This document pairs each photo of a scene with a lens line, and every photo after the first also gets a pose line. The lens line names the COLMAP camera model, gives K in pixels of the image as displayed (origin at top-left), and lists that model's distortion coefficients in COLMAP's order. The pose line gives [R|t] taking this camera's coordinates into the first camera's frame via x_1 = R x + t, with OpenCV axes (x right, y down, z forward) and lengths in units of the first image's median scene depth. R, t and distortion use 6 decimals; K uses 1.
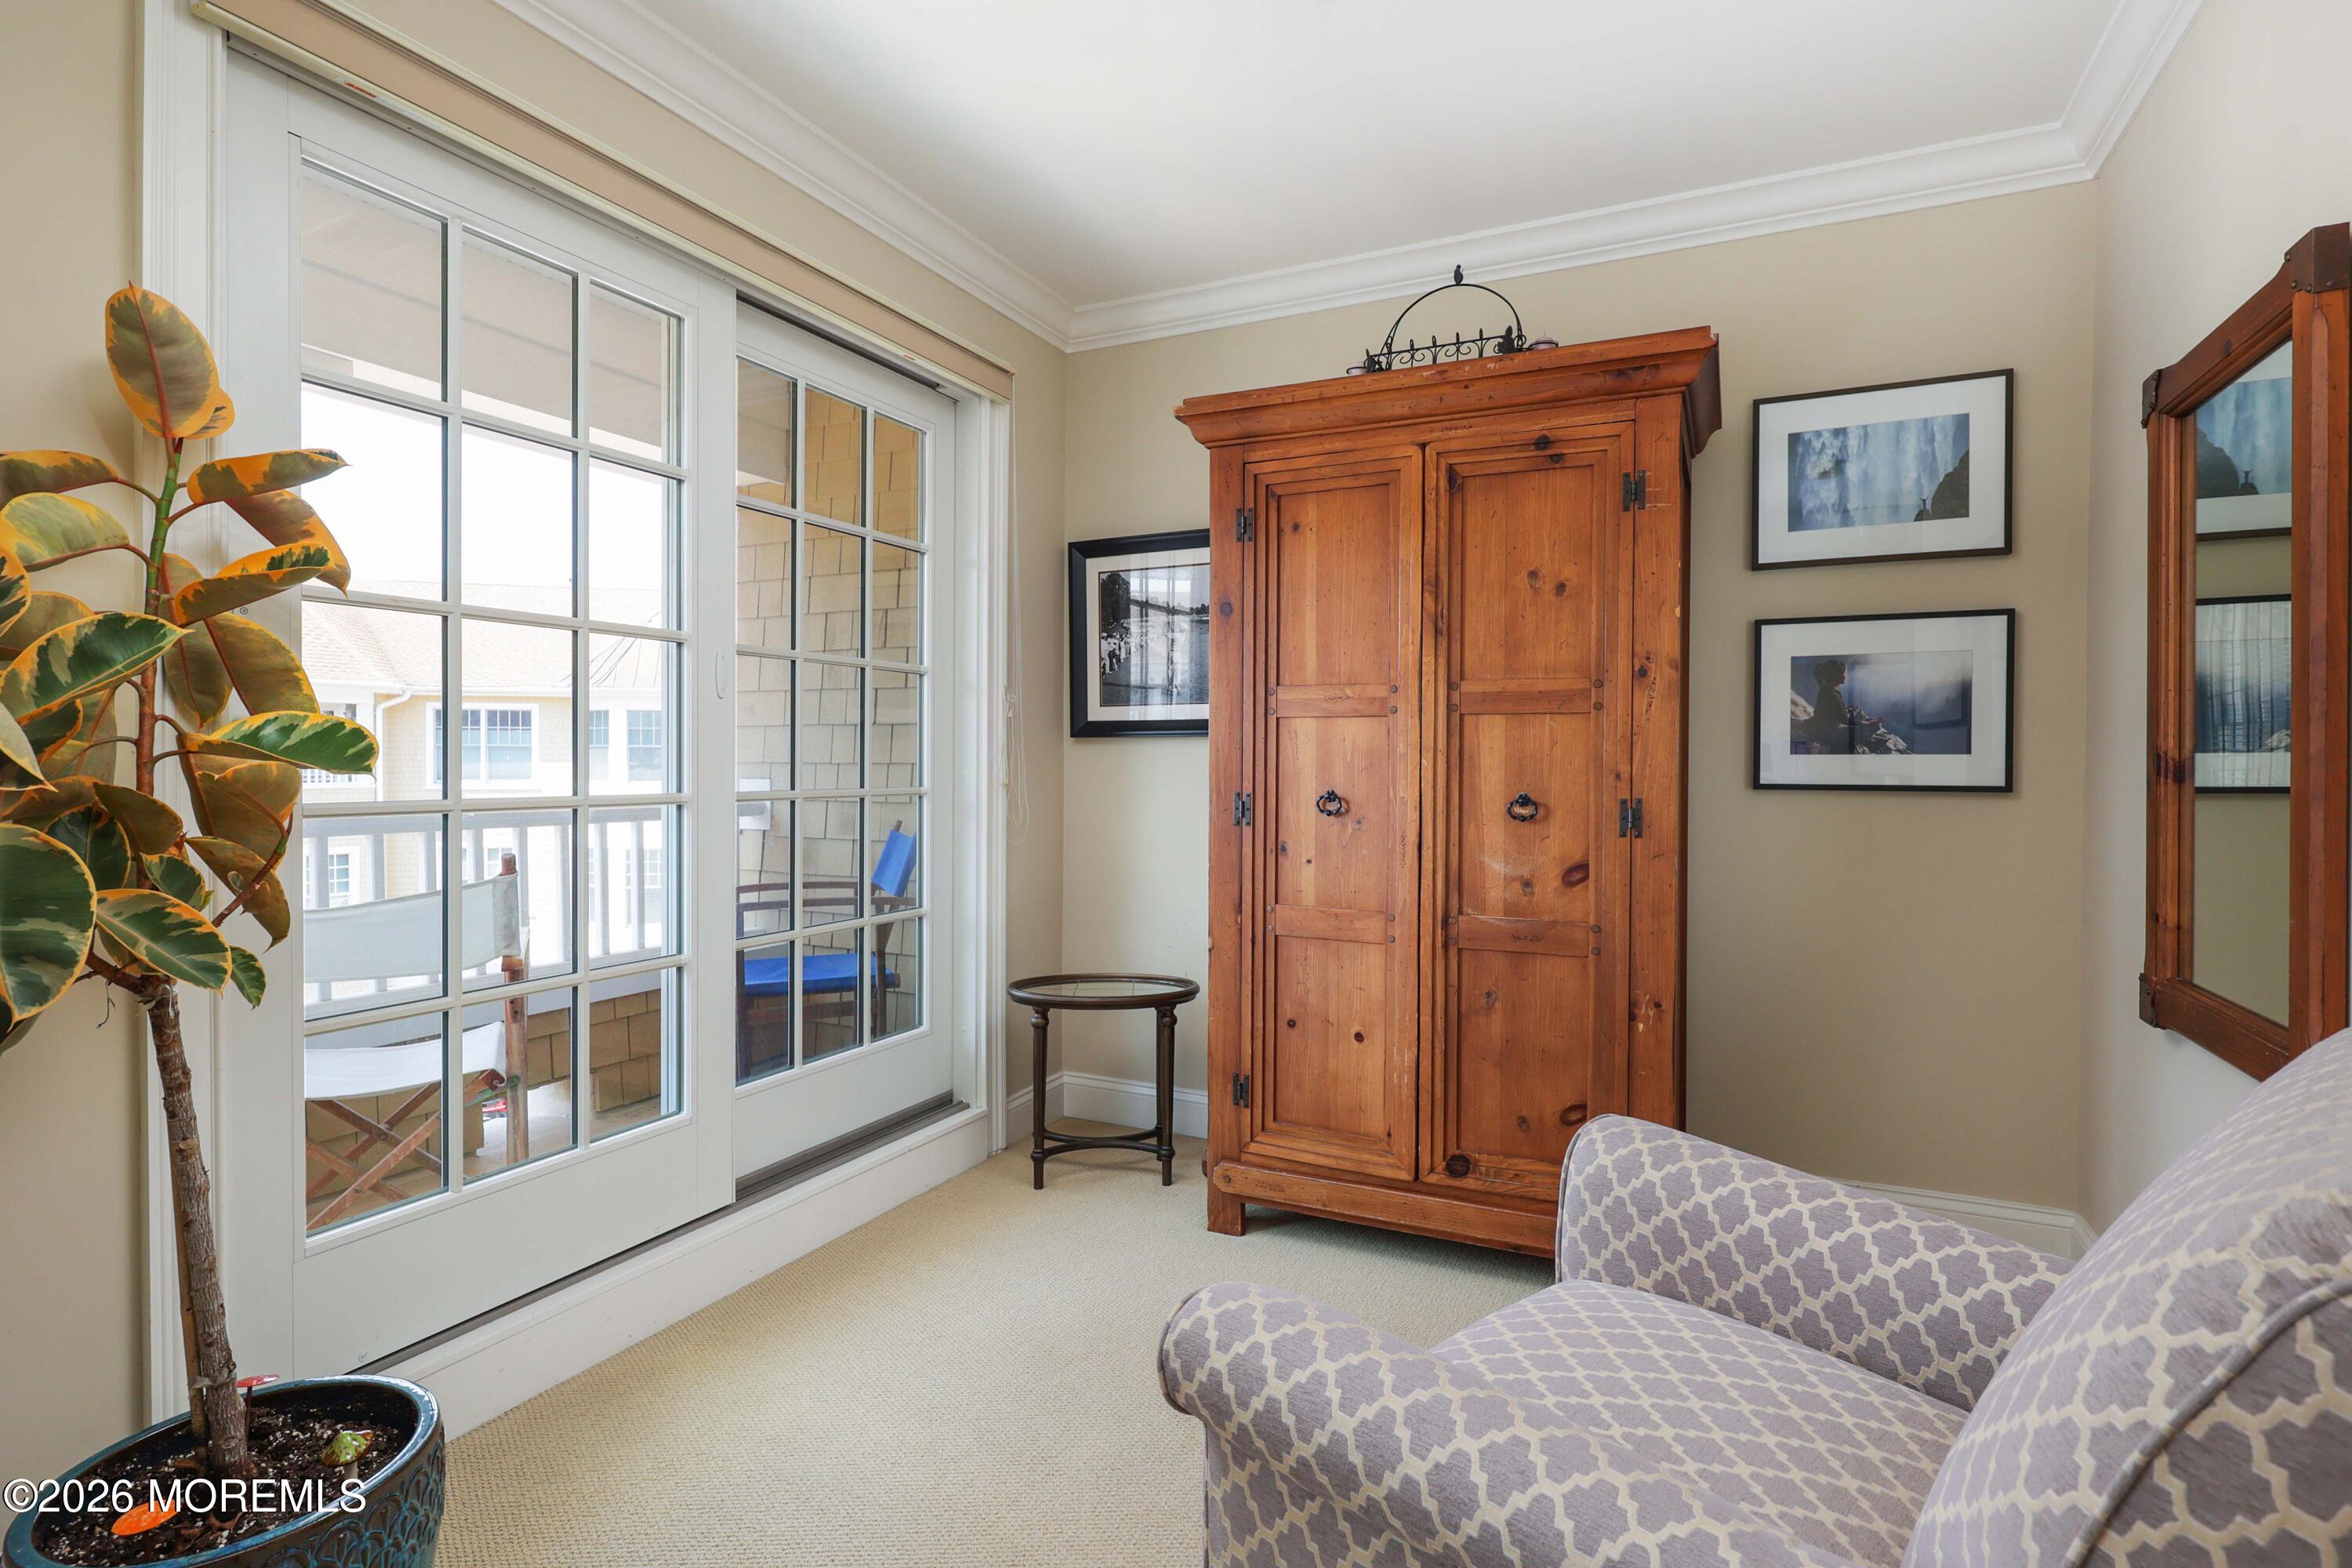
lens RADIAL K [[1171.4, 0, 1165.3], [0, 1171.4, 752.9], [0, 0, 1]] dist [-0.002429, -0.000070]
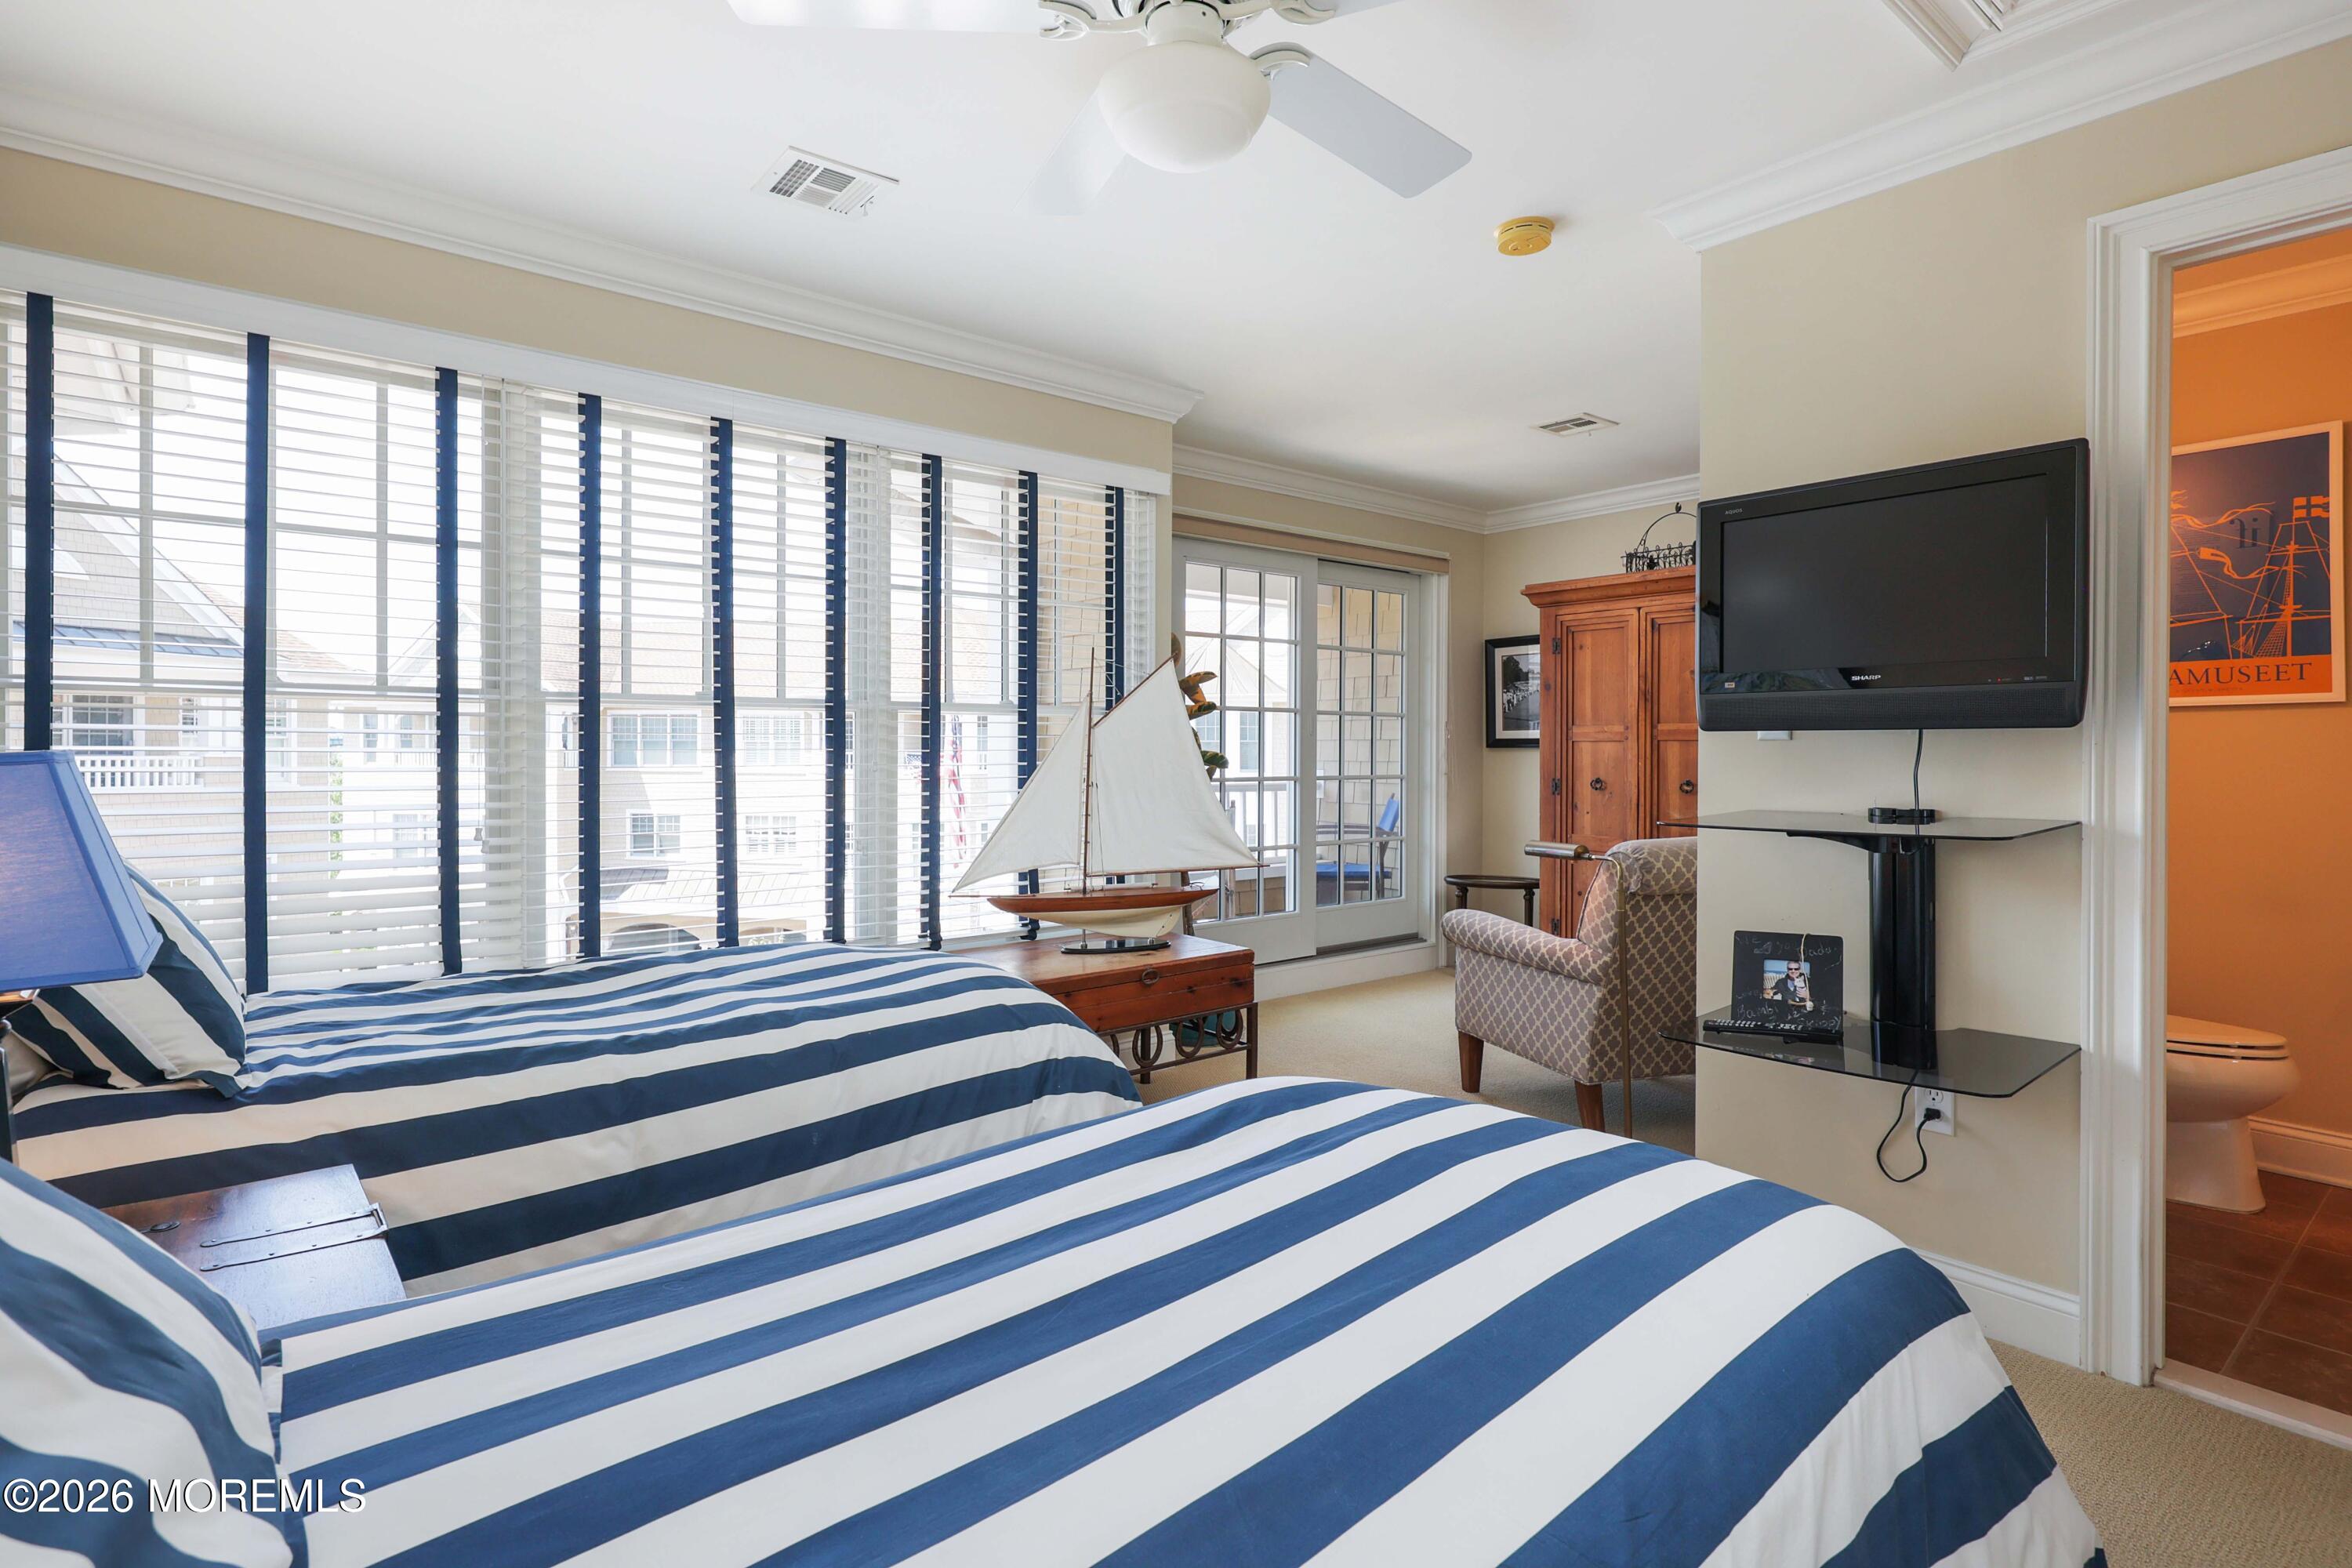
lens RADIAL K [[1171.4, 0, 1181.3], [0, 1171.4, 744.8], [0, 0, 1]] dist [-0.002429, -0.000070]
pose [[0.910155, 0.000618, -0.414266, 0.265213], [-0.000478, 1.000000, 0.000442, -0.020366], [0.414267, -0.000204, 0.910156, -0.927855]]
